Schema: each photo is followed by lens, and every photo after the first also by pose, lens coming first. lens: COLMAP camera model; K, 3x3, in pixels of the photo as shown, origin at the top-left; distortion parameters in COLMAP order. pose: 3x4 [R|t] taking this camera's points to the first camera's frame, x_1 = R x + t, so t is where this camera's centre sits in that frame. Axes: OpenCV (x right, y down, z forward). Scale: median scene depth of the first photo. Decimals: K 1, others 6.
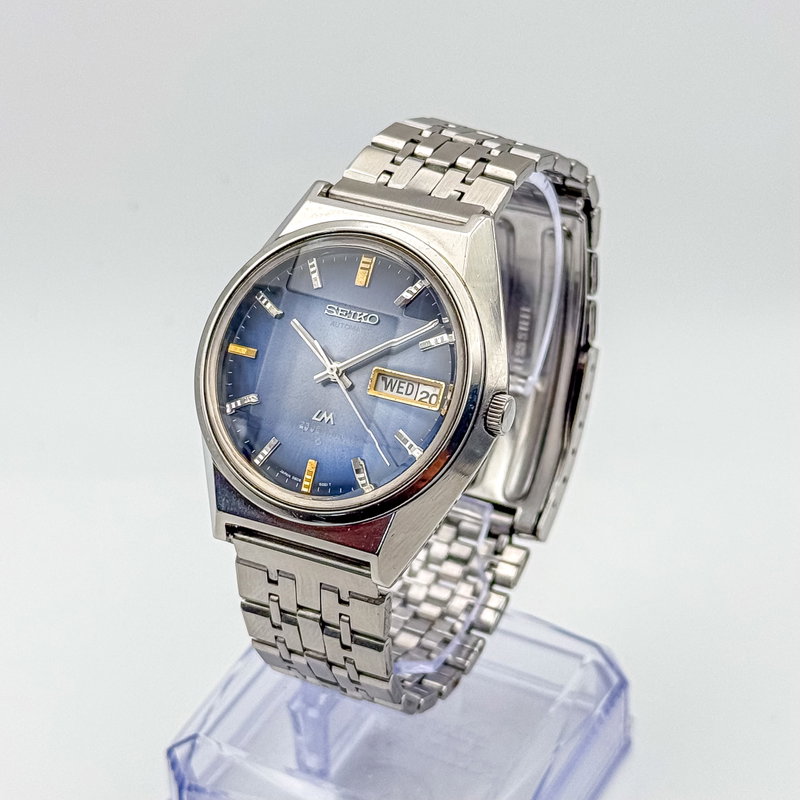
lens RADIAL K [[2213.9, 0, 405.8], [0, 2213.9, 397.5], [0, 0, 1]] dist [0.127719, 0.000000]
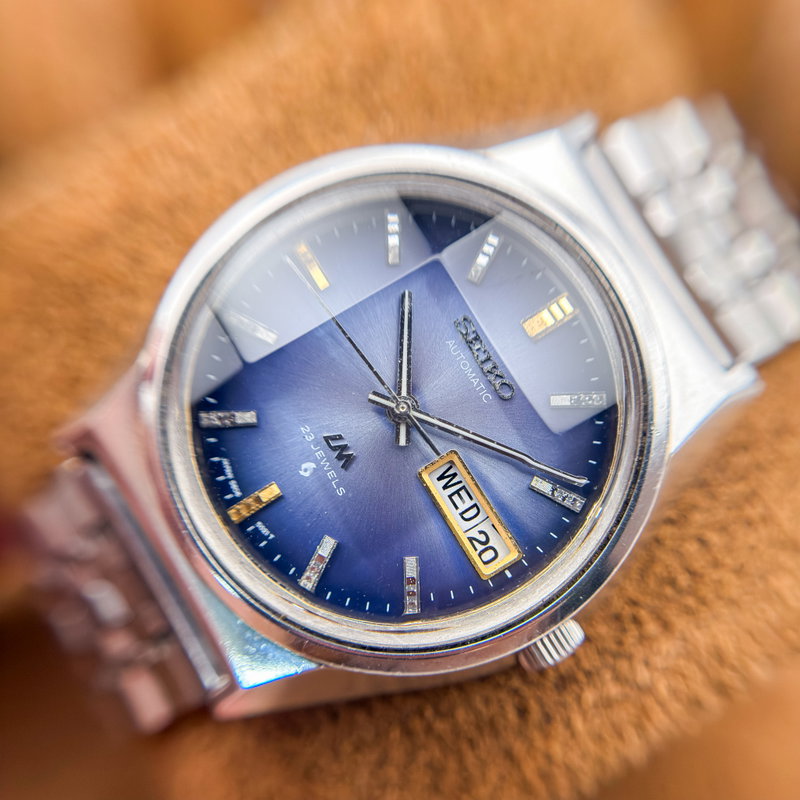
lens RADIAL K [[866.9, 0, 410.5], [0, 866.9, 409.0], [0, 0, 1]] dist [0.584466, 0.000000]
pose [[0.715174, 0.641148, 0.278309, -0.094056], [-0.693264, 0.701370, 0.165725, -0.051373], [-0.088943, -0.311464, 0.946086, 0.742055]]
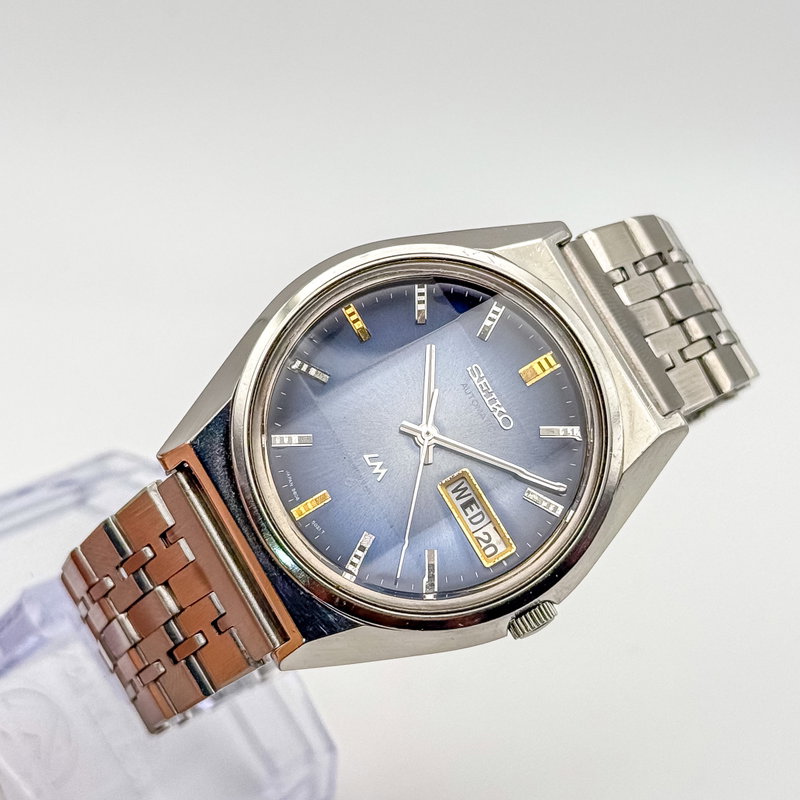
lens RADIAL K [[2213.9, 0, 401.9], [0, 2213.9, 402.2], [0, 0, 1]] dist [0.127719, 0.000000]
pose [[0.678627, 0.685500, 0.263732, -0.245601], [-0.716787, 0.696454, 0.034170, -0.039029], [-0.160254, -0.212228, 0.963991, 0.230660]]
